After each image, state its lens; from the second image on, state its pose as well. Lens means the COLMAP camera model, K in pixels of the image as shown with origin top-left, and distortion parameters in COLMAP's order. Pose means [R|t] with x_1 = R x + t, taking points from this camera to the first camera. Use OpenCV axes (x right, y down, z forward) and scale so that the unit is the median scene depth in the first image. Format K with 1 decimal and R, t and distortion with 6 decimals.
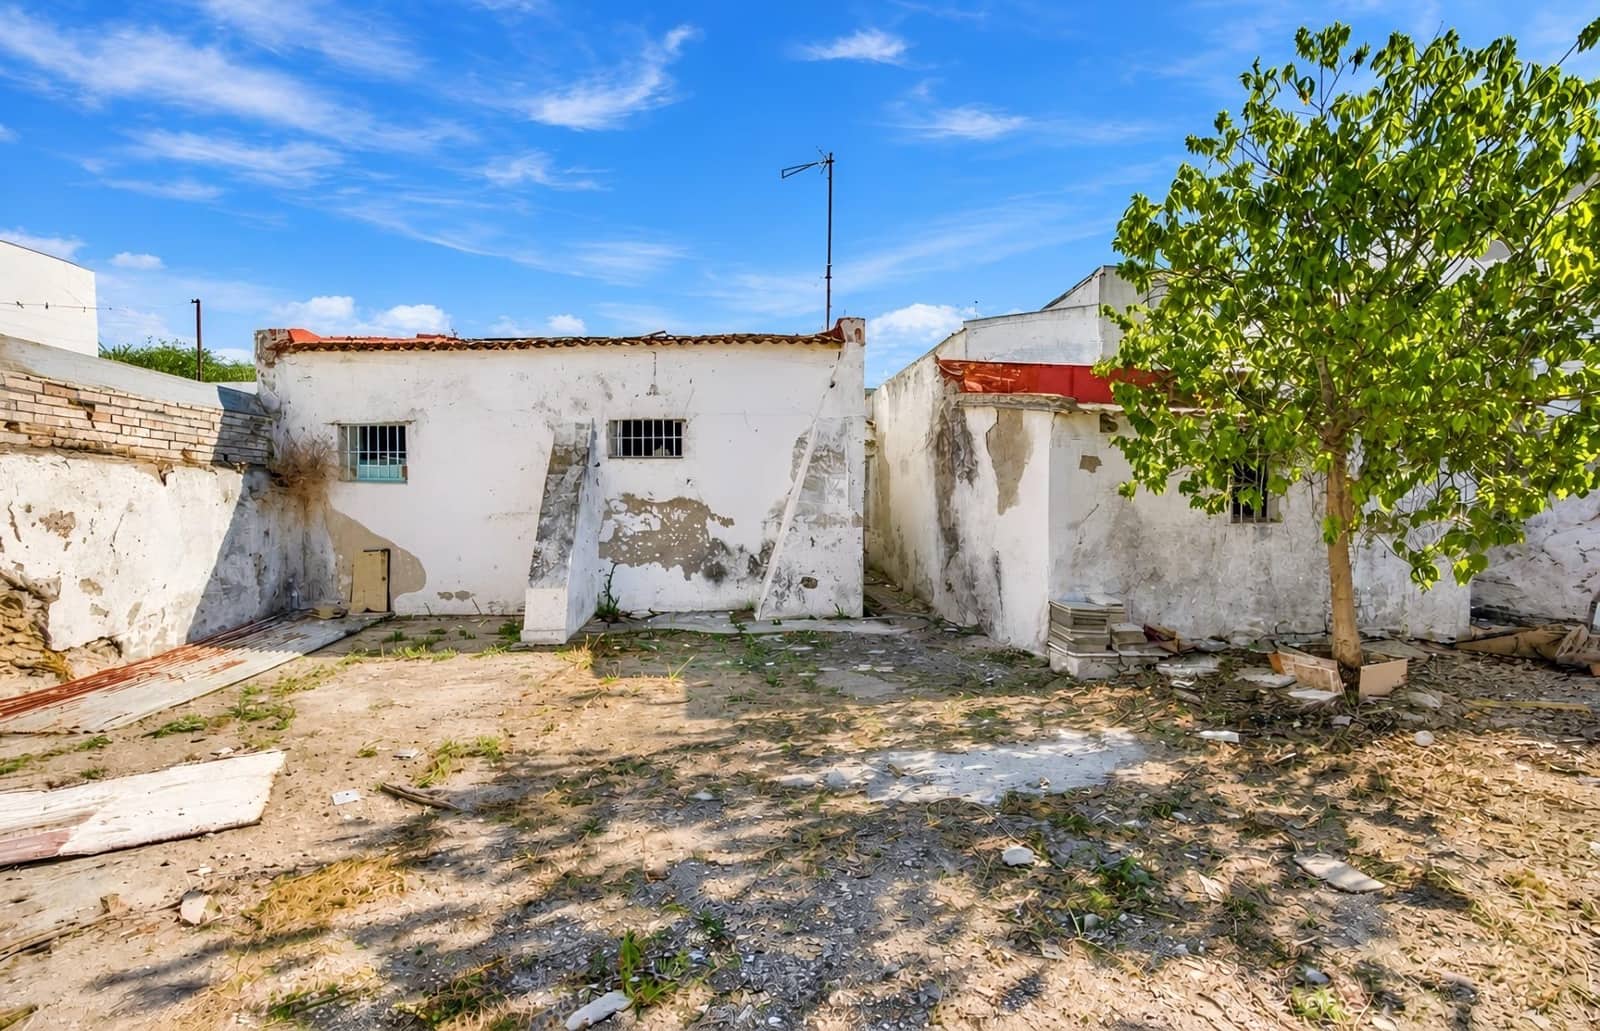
lens RADIAL K [[624.1, 0, 800.1], [0, 624.1, 519.2], [0, 0, 1]] dist [-0.034411, 0.011406]
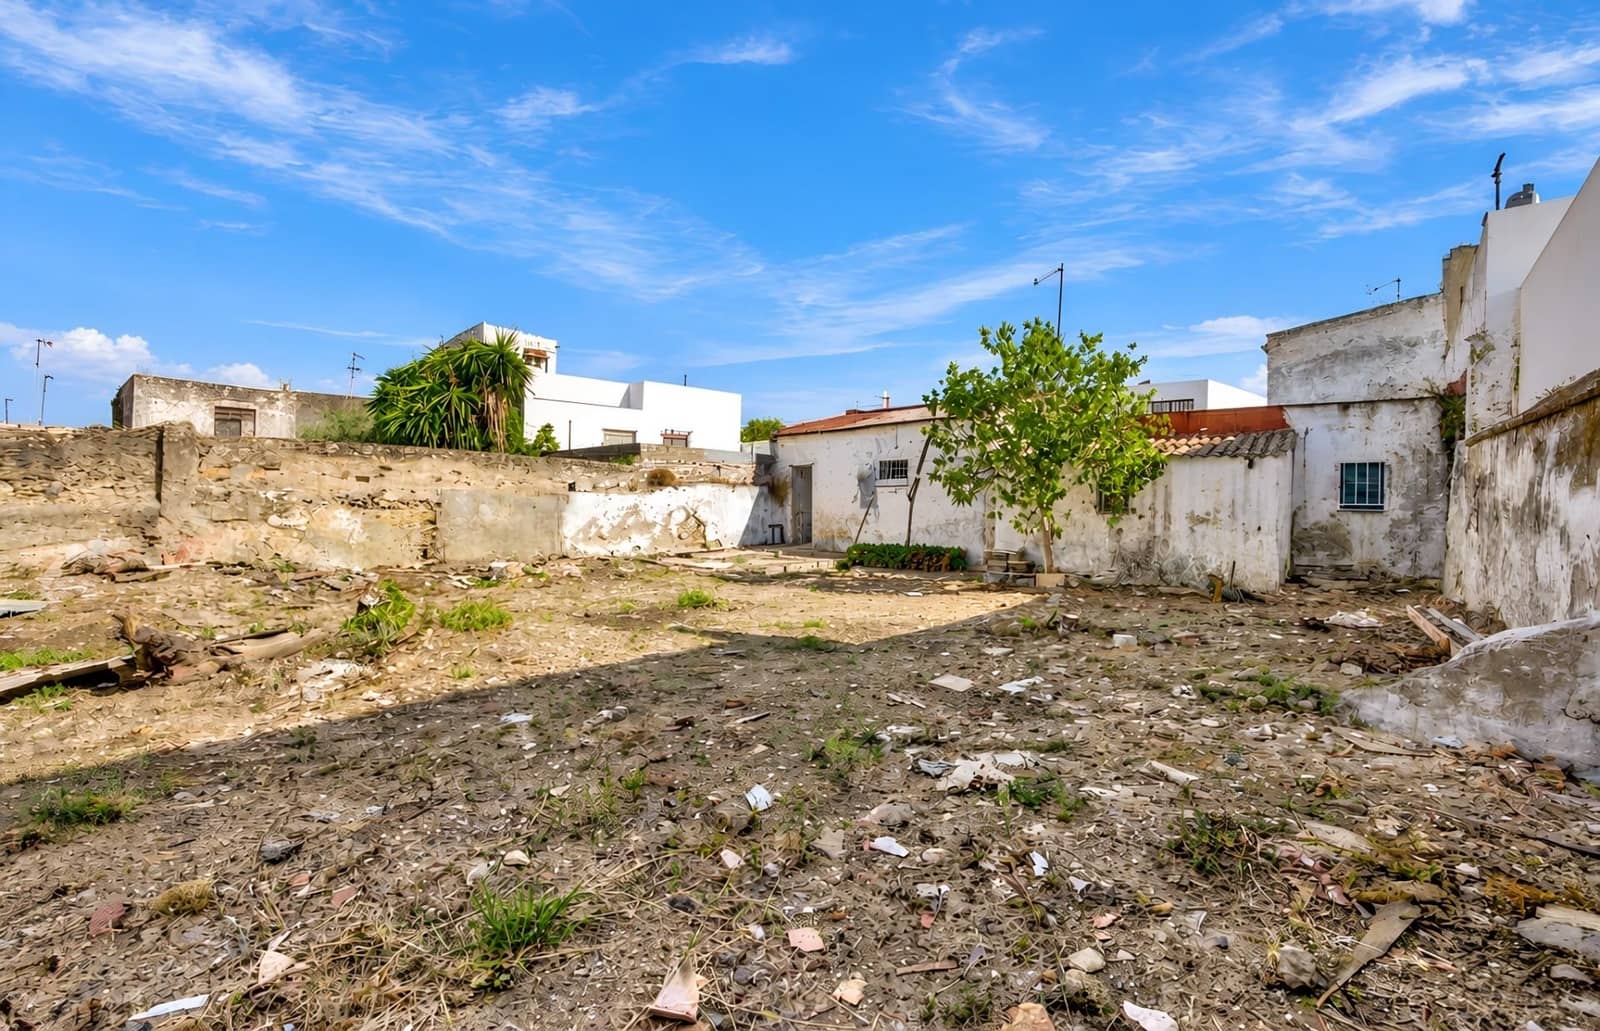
lens RADIAL K [[649.0, 0, 800.0], [0, 649.0, 515.5], [0, 0, 1]] dist [-0.000578, -0.000049]
pose [[0.789061, 0.011821, -0.614201, 1.129265], [-0.034160, 0.999112, -0.024657, 0.126286], [0.613364, 0.040437, 0.788764, -1.298899]]
